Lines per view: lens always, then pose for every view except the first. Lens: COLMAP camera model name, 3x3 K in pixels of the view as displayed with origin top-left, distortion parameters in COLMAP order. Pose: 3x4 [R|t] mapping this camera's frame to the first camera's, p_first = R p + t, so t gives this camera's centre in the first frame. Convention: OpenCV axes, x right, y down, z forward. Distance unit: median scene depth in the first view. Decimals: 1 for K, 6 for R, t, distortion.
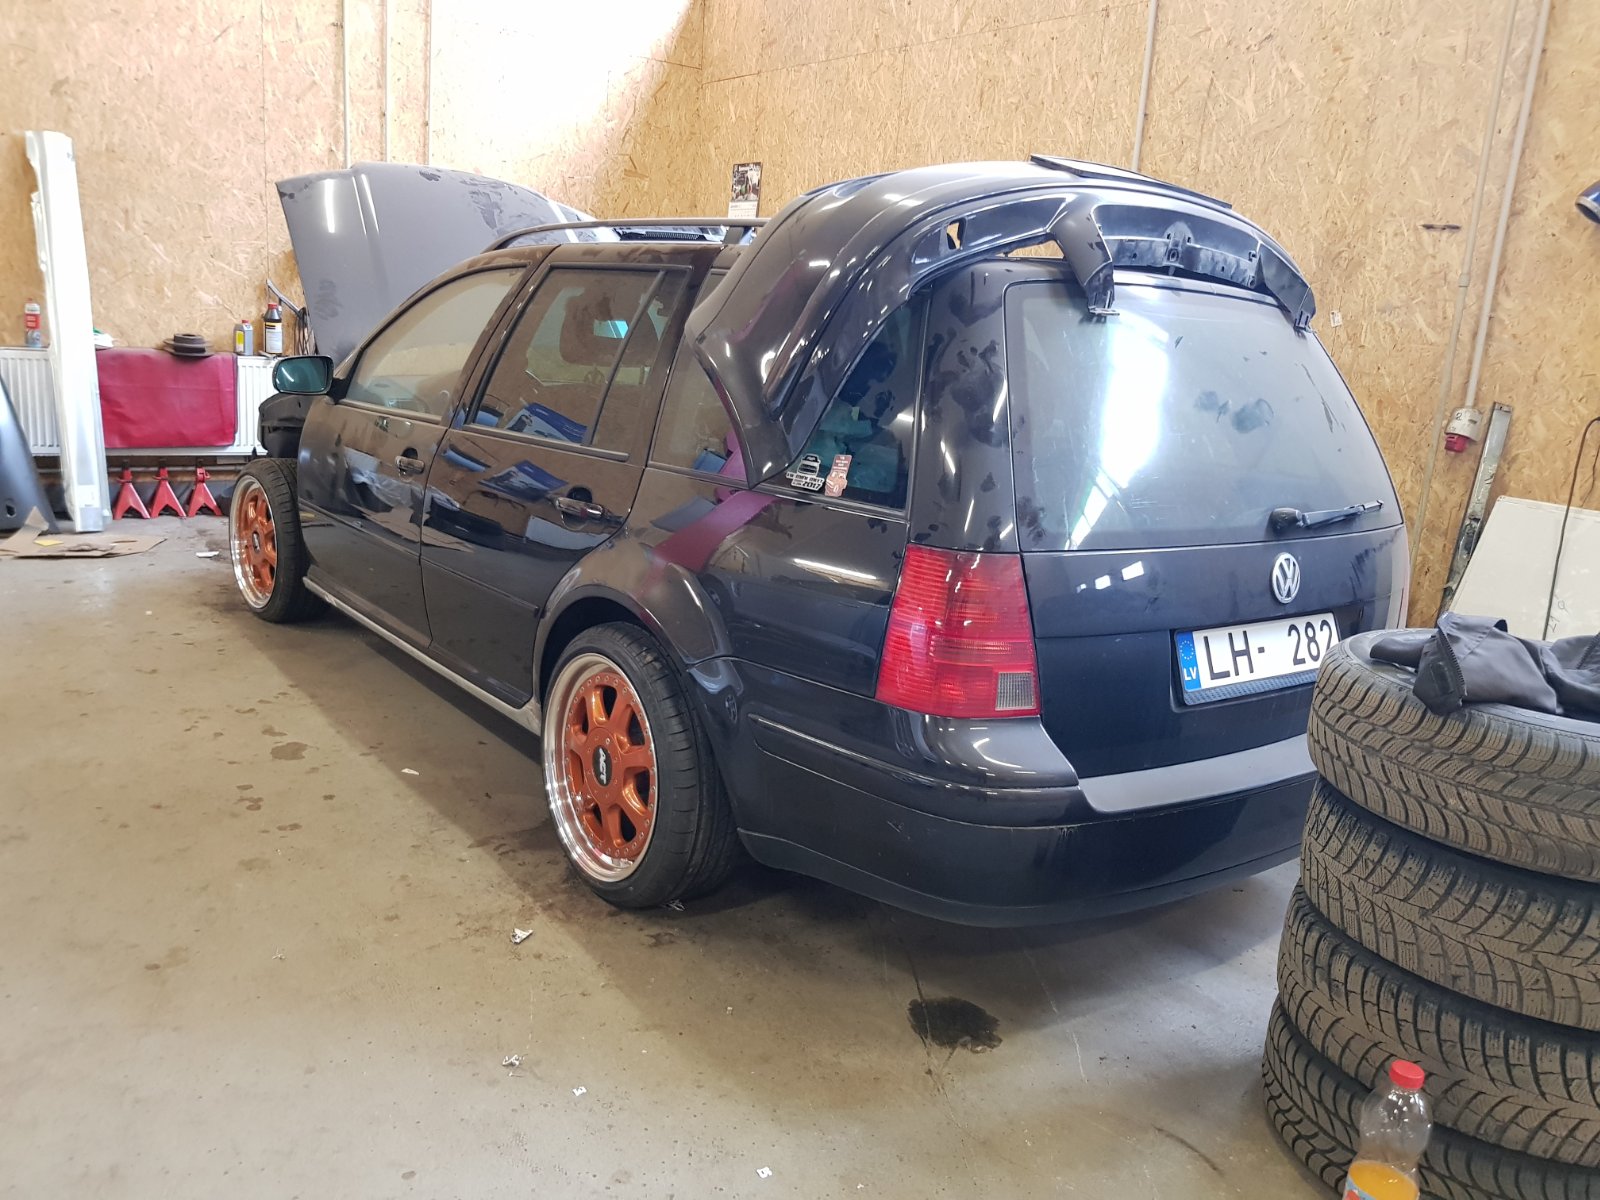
lens RADIAL K [[1249.7, 0, 804.7], [0, 1249.7, 590.5], [0, 0, 1]] dist [0.033321, -0.010202]
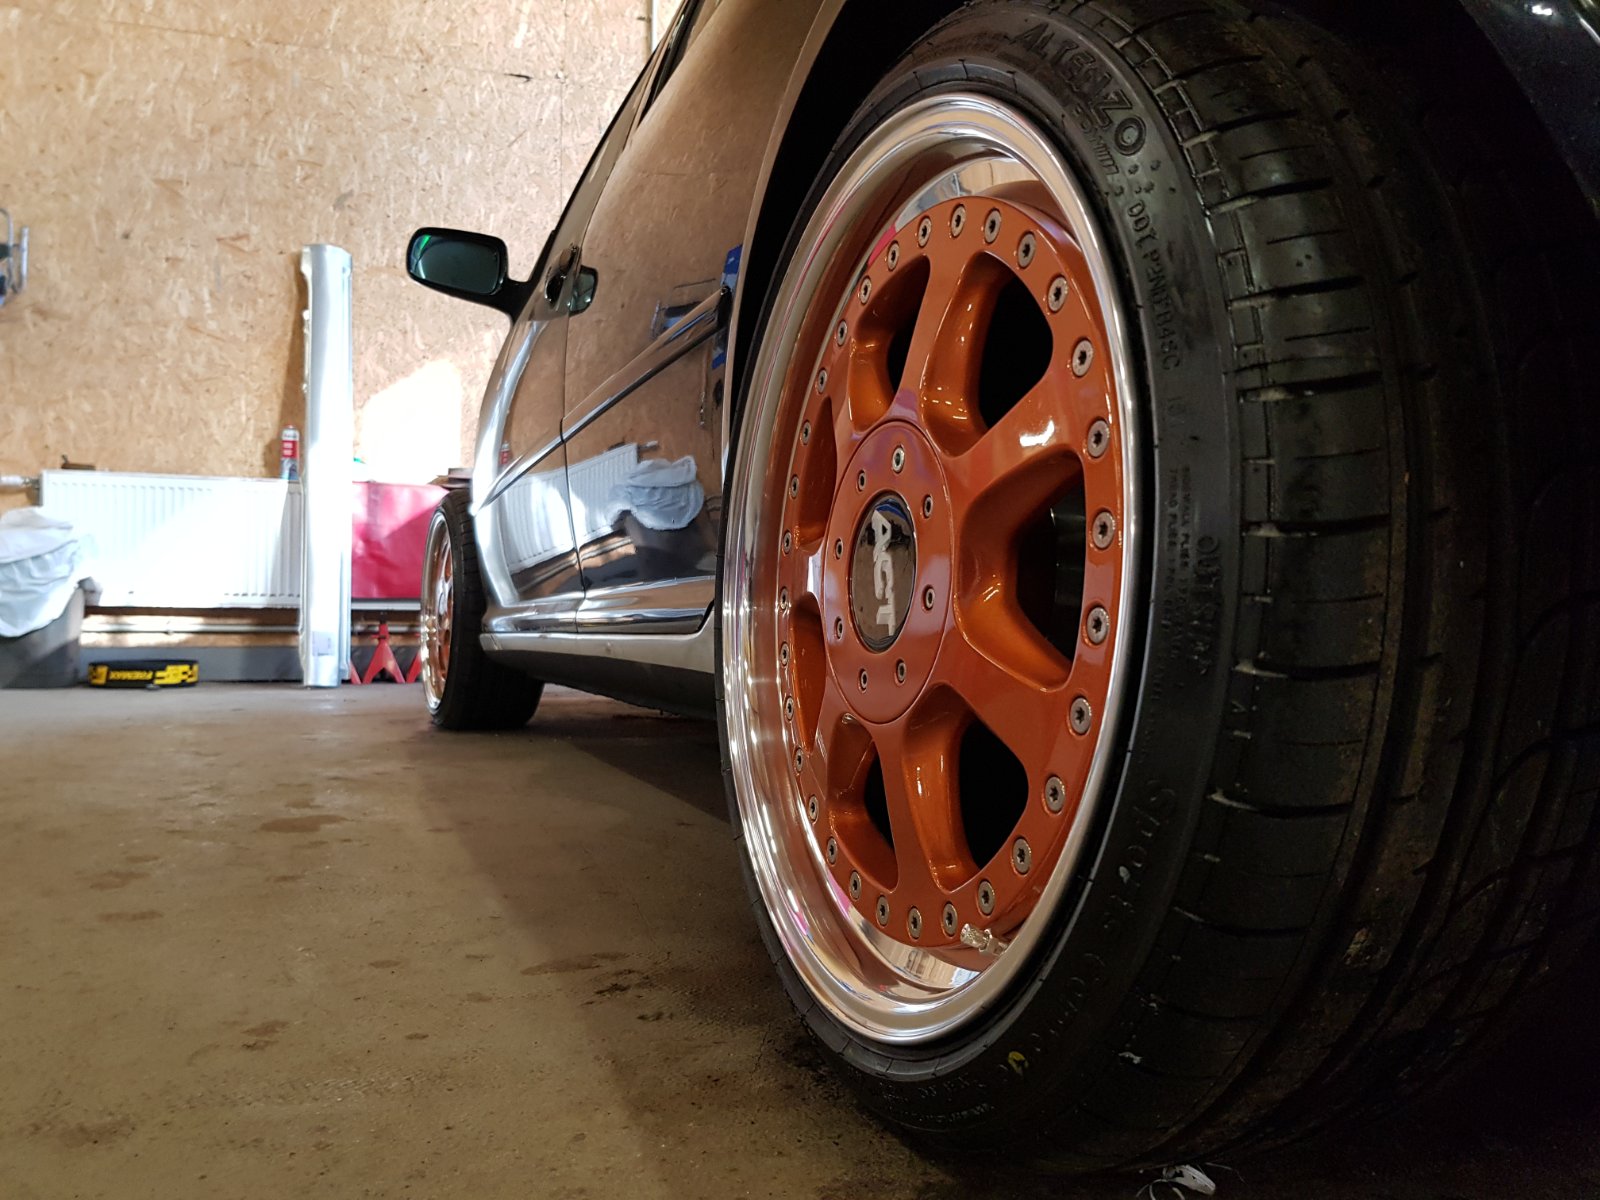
lens RADIAL K [[1249.7, 0, 788.9], [0, 1249.7, 611.2], [0, 0, 1]] dist [0.033321, -0.010202]
pose [[0.953582, -0.066696, -0.293654, -0.046760], [-0.005206, 0.971367, -0.237528, 0.092149], [0.301088, 0.228031, 0.925931, 0.335876]]
